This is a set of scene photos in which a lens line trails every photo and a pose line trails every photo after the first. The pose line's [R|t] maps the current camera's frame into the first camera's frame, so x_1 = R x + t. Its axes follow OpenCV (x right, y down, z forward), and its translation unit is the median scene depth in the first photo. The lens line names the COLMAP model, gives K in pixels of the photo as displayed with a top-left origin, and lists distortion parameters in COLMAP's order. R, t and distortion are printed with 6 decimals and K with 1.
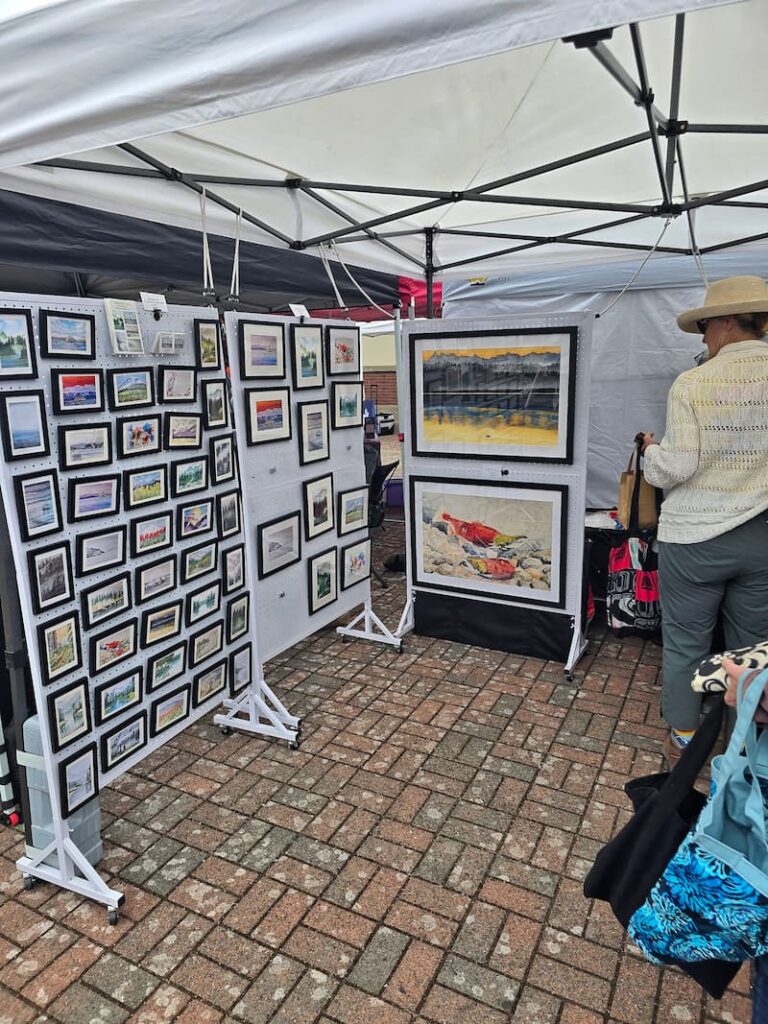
lens RADIAL K [[683.9, 0, 379.9], [0, 683.9, 497.6], [0, 0, 1]] dist [0.065543, -0.062367]
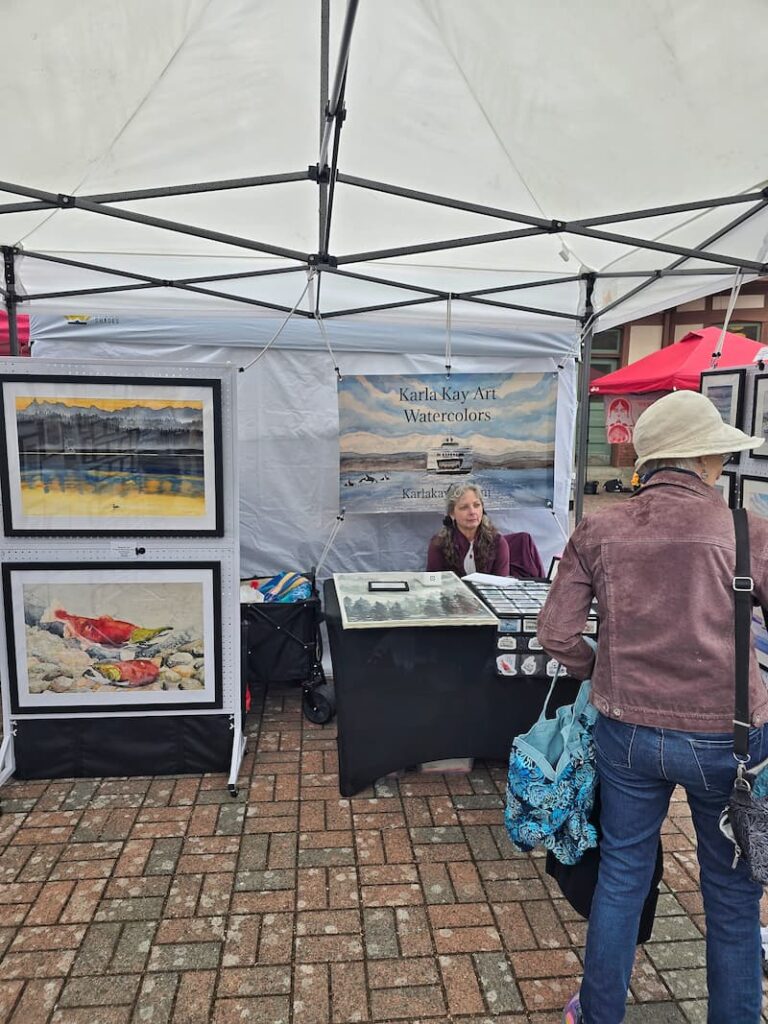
lens RADIAL K [[683.9, 0, 379.9], [0, 683.9, 497.6], [0, 0, 1]] dist [0.065543, -0.062367]
pose [[0.835959, -0.029983, 0.547973, -0.025238], [0.074751, 0.995421, -0.059571, -0.030125], [-0.543678, 0.090760, 0.834372, 0.164482]]
